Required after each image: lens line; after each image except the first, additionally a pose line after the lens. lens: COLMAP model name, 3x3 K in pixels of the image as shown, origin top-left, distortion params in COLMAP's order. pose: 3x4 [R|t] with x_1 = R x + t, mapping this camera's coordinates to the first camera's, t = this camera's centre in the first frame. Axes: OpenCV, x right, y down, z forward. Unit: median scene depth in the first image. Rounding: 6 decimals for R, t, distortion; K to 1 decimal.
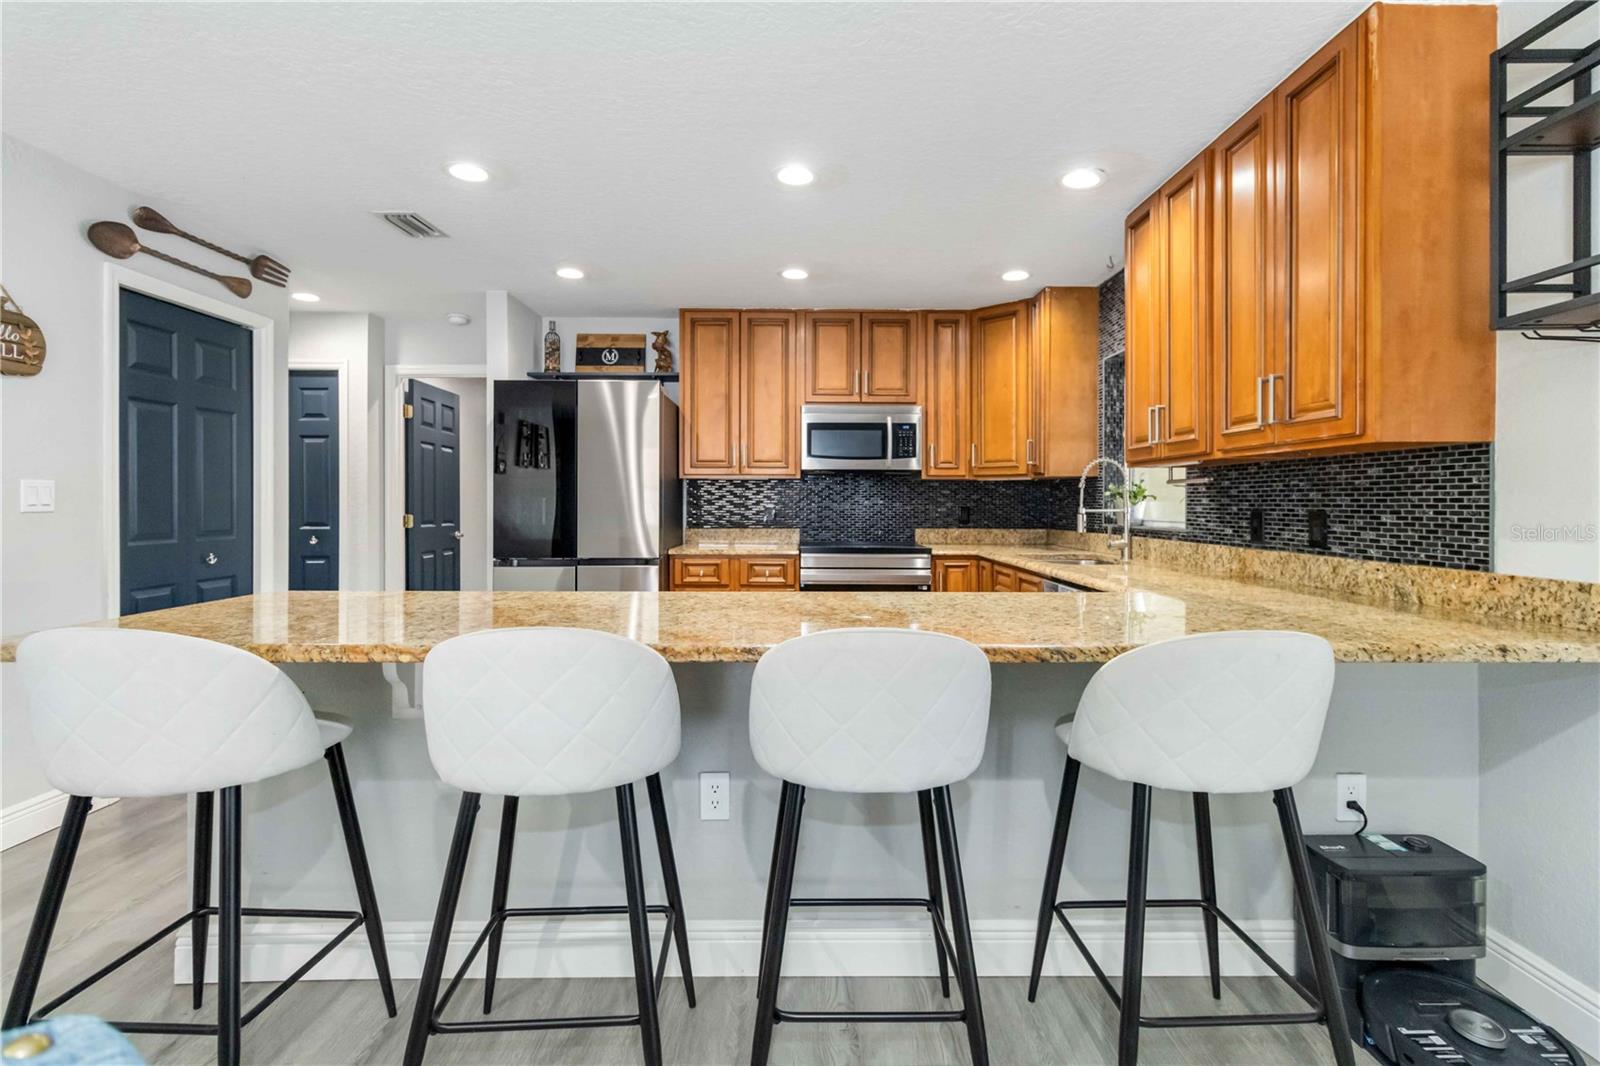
lens RADIAL K [[747.6, 0, 816.6], [0, 747.6, 503.3], [0, 0, 1]] dist [0.003245, -0.000248]
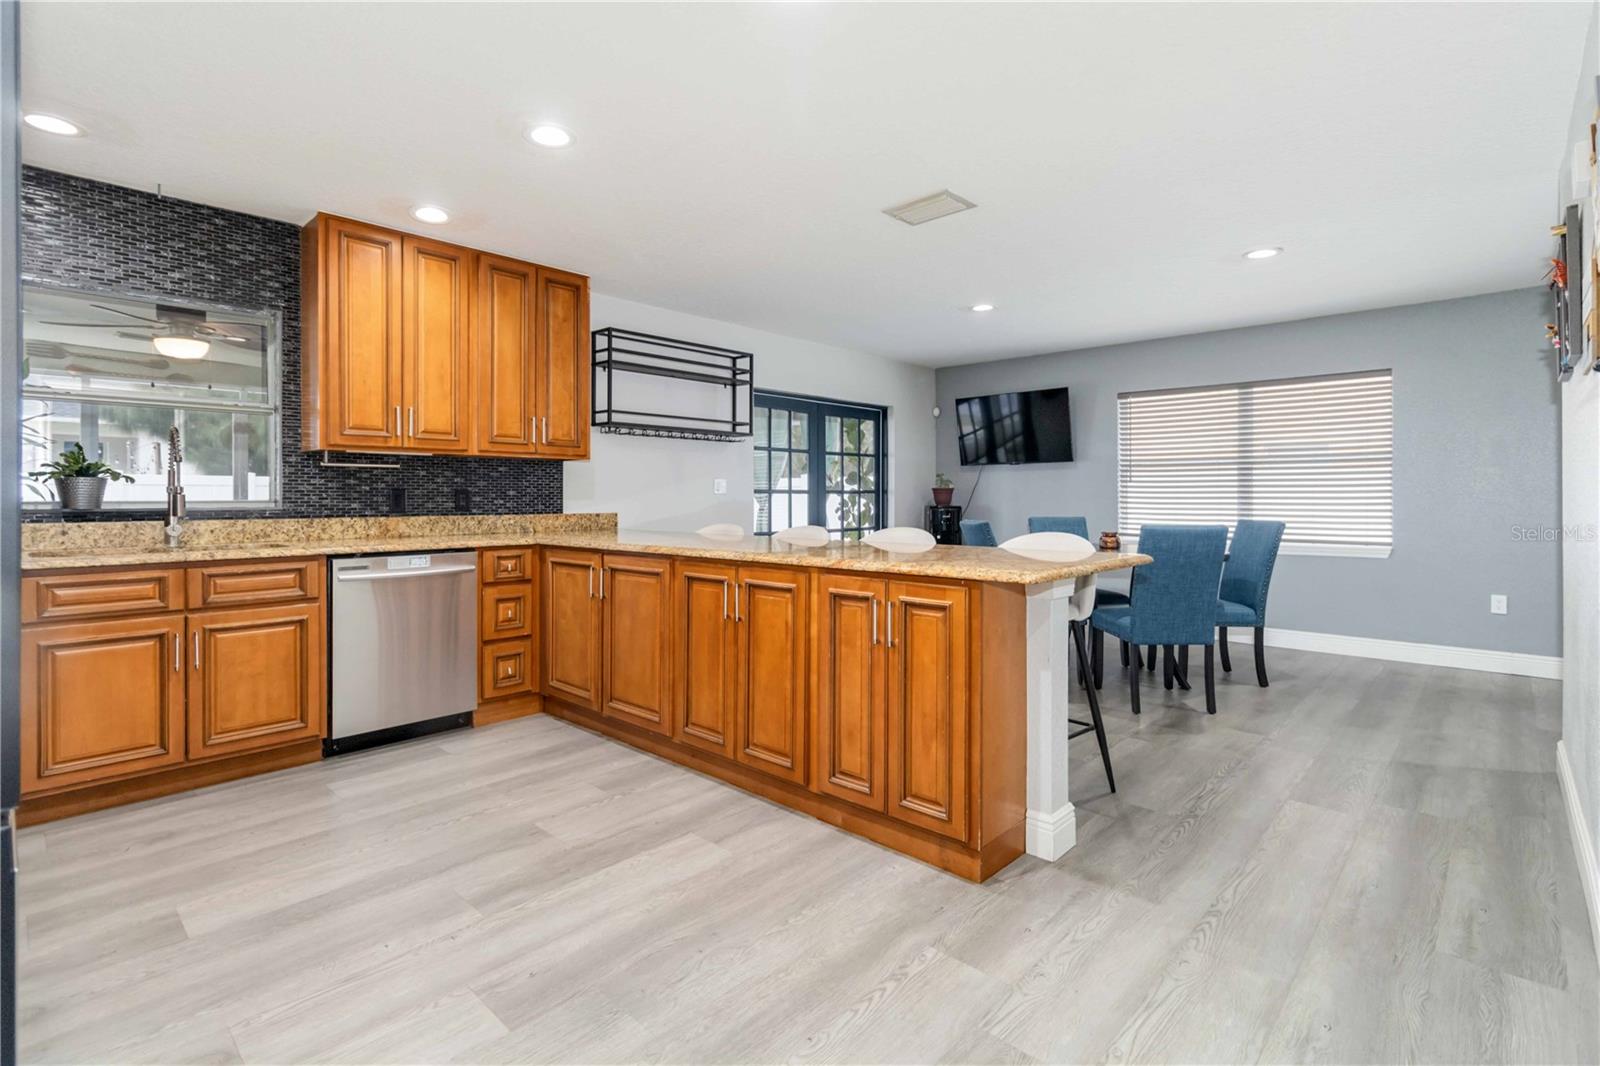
lens RADIAL K [[747.6, 0, 804.5], [0, 747.6, 491.6], [0, 0, 1]] dist [0.003245, -0.000248]
pose [[-0.711127, 0.004888, 0.703046, -0.644112], [0.000825, 0.999981, -0.006118, 0.015846], [-0.703063, -0.003771, -0.711118, 1.002145]]
